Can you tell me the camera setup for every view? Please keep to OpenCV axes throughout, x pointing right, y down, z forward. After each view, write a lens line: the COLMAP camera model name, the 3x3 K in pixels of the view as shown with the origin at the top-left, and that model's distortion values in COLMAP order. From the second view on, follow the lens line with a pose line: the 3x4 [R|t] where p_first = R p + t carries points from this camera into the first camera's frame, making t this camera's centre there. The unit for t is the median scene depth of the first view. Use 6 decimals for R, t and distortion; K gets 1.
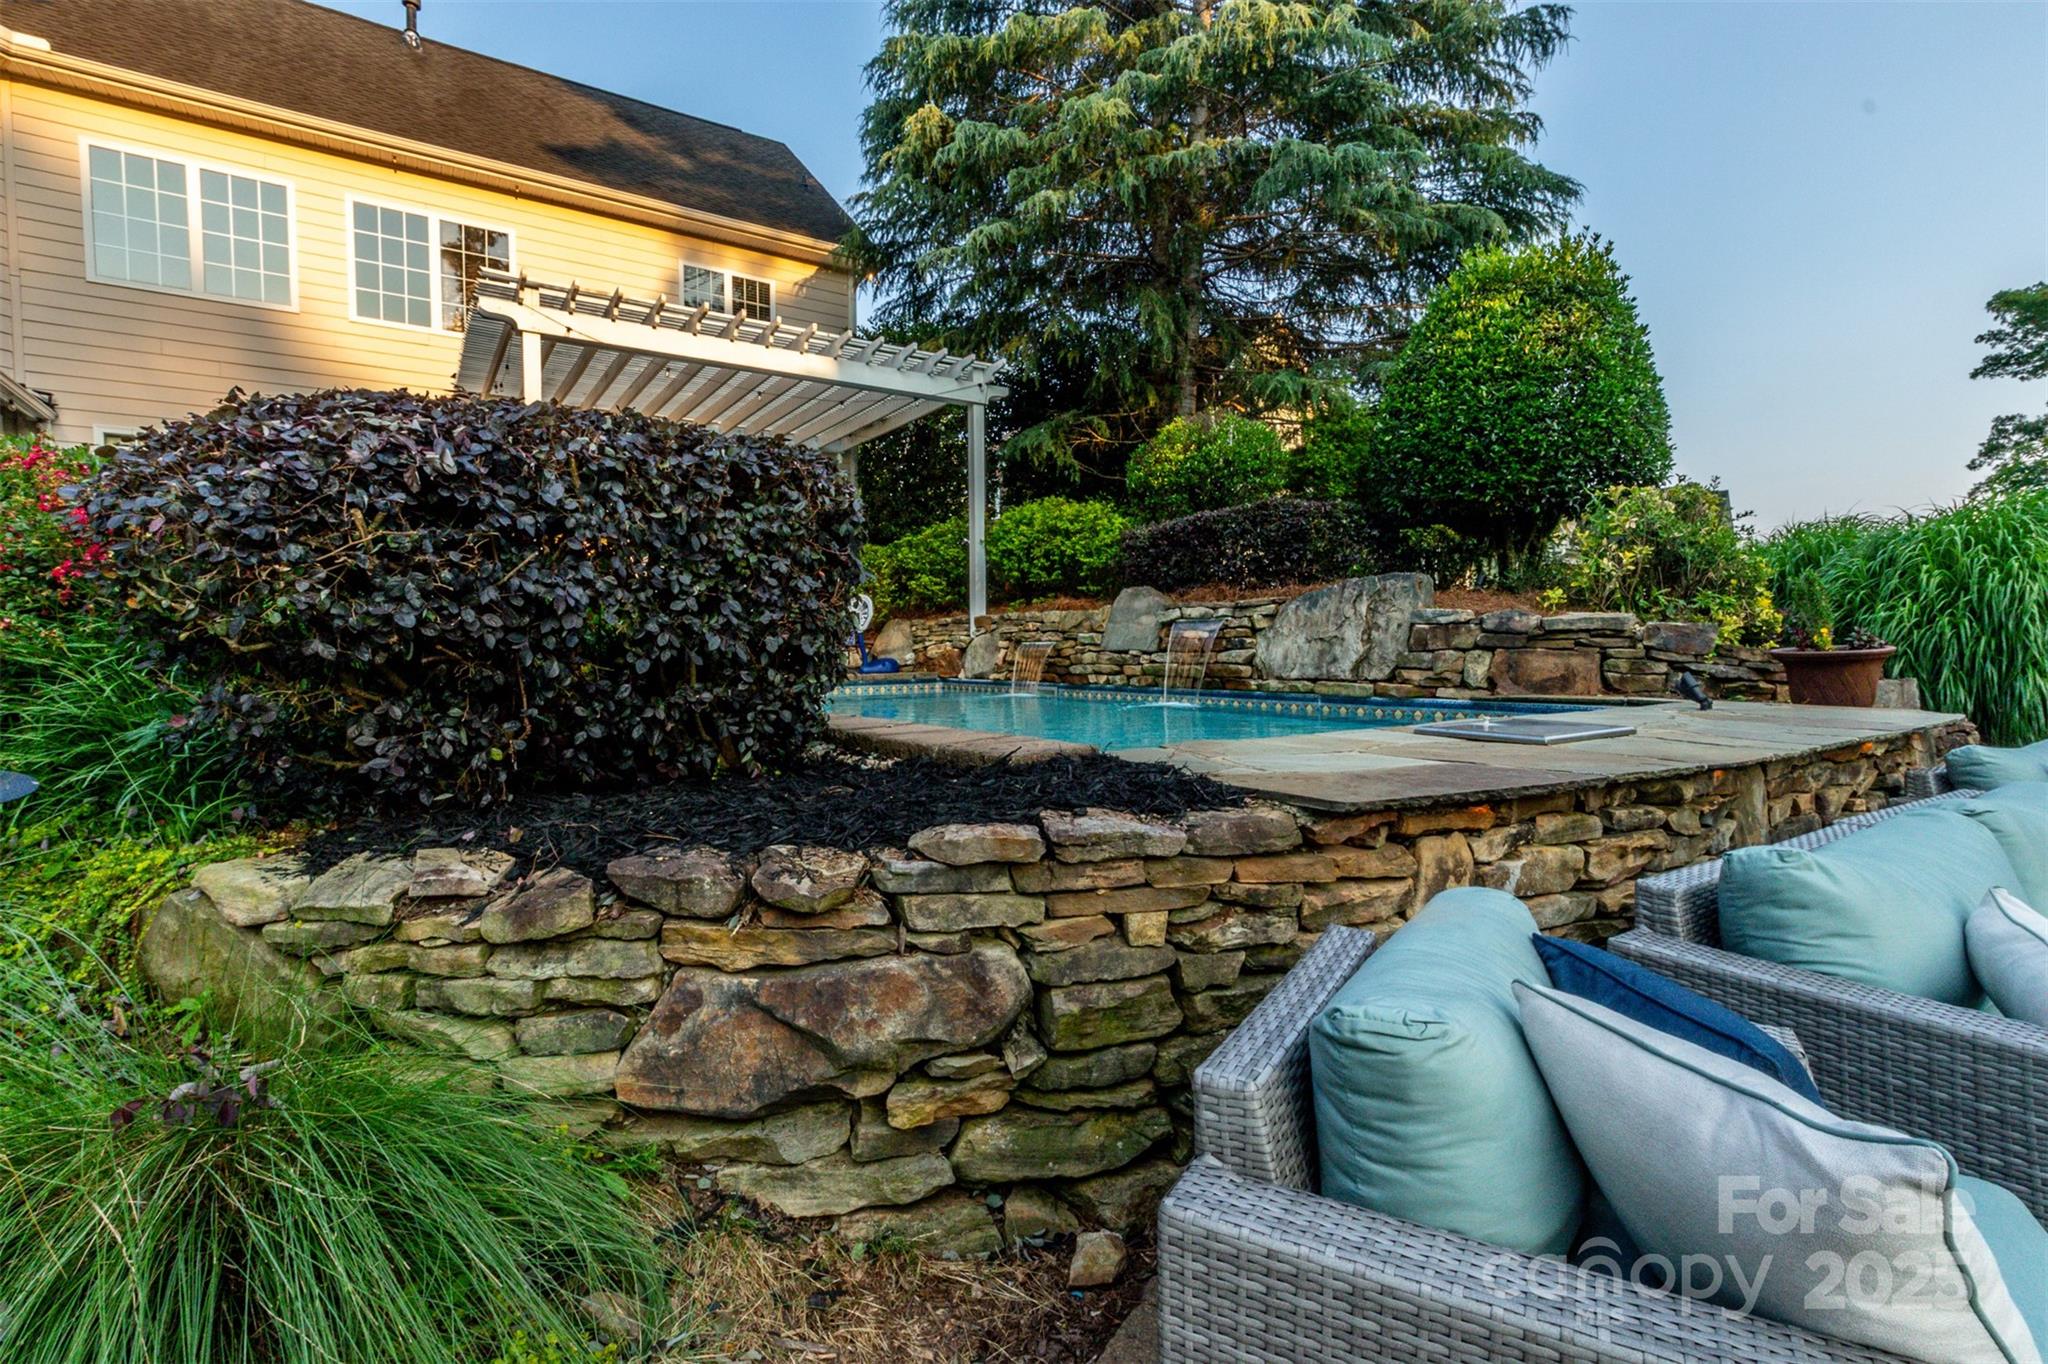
lens RADIAL K [[961.1, 0, 1019.1], [0, 961.1, 670.9], [0, 0, 1]] dist [-0.004208, 0.000762]
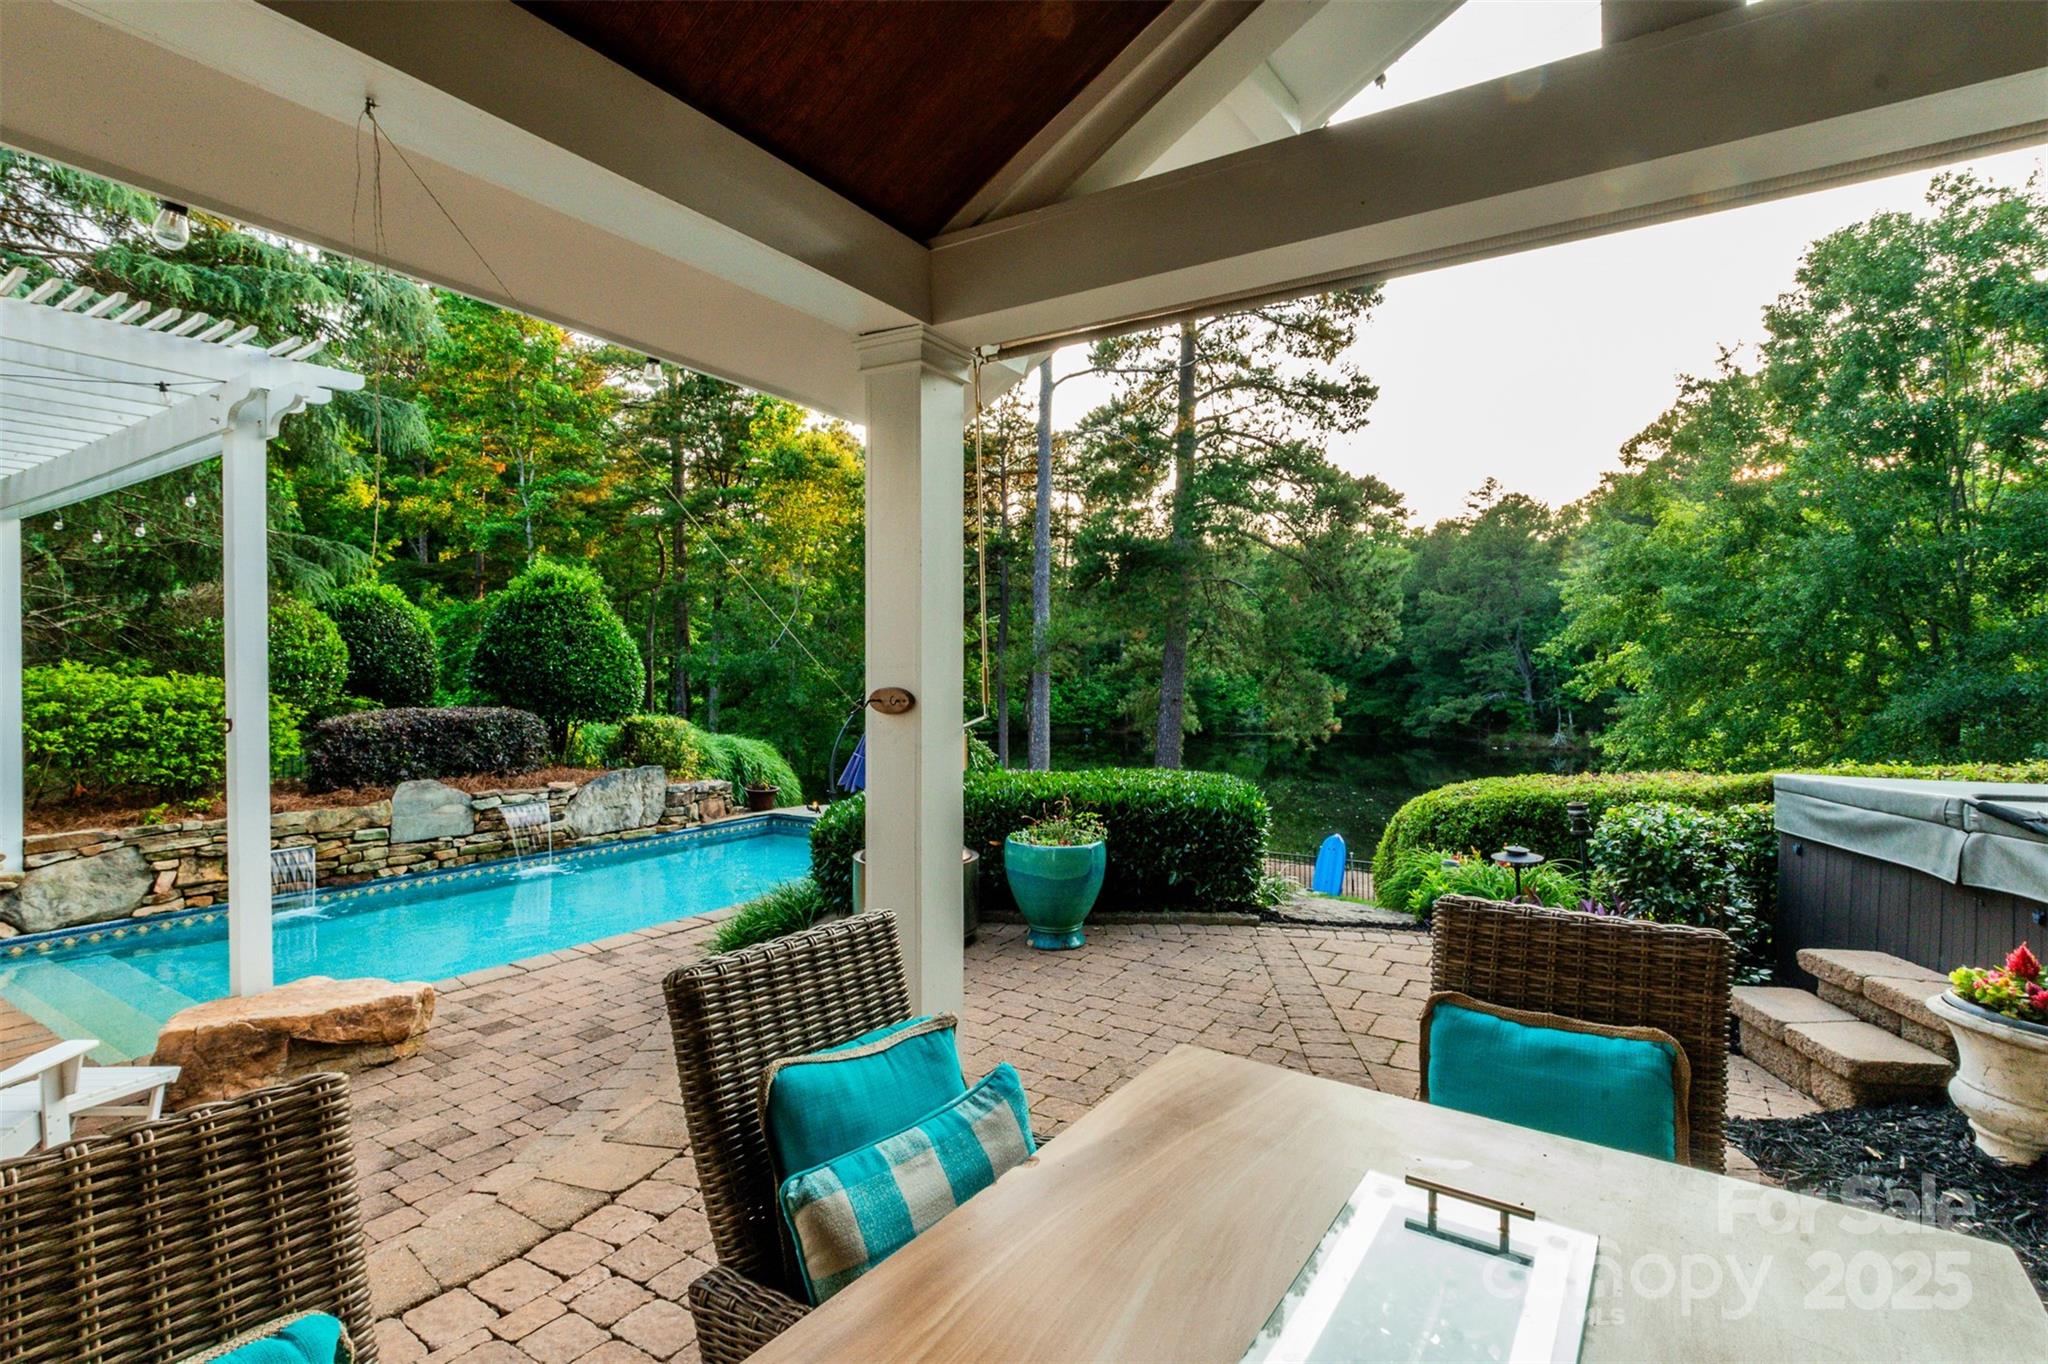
lens RADIAL K [[961.1, 0, 1019.1], [0, 961.1, 670.9], [0, 0, 1]] dist [-0.004208, 0.000762]
pose [[-0.384439, 0.006898, 0.923125, -0.465637], [0.021328, 0.999772, 0.001412, -0.079889], [-0.922904, 0.020231, -0.384498, 0.309869]]
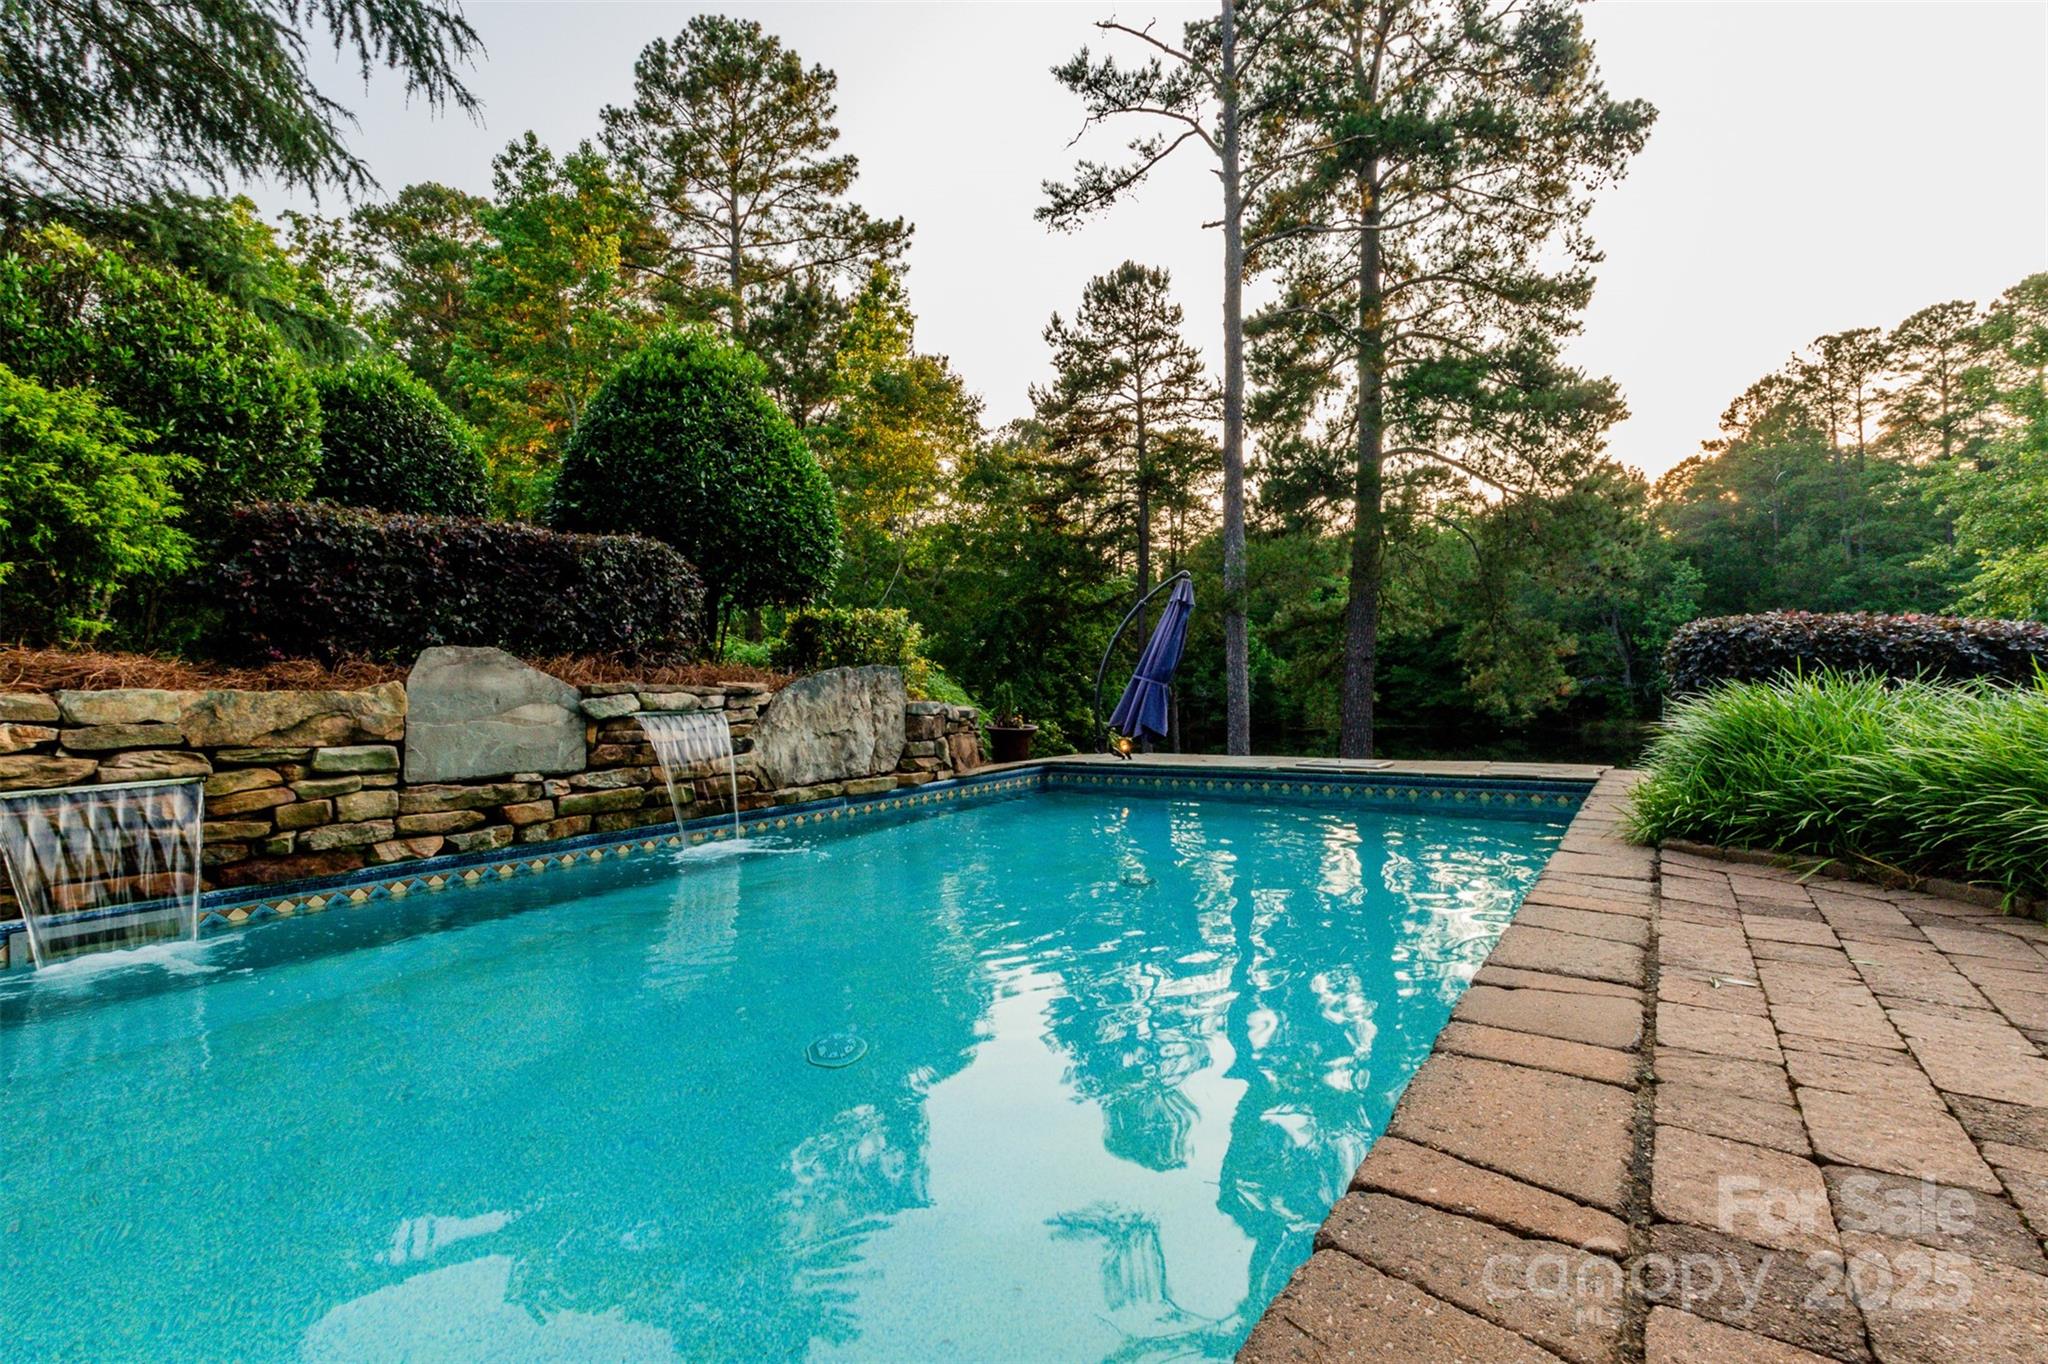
lens RADIAL K [[933.1, 0, 1013.4], [0, 933.1, 671.0], [0, 0, 1]] dist [-0.002908, -0.000296]
pose [[-0.361887, 0.027569, 0.931814, -0.170109], [0.042119, 0.999025, -0.013200, -0.022588], [-0.931270, 0.034470, -0.362696, 0.361284]]
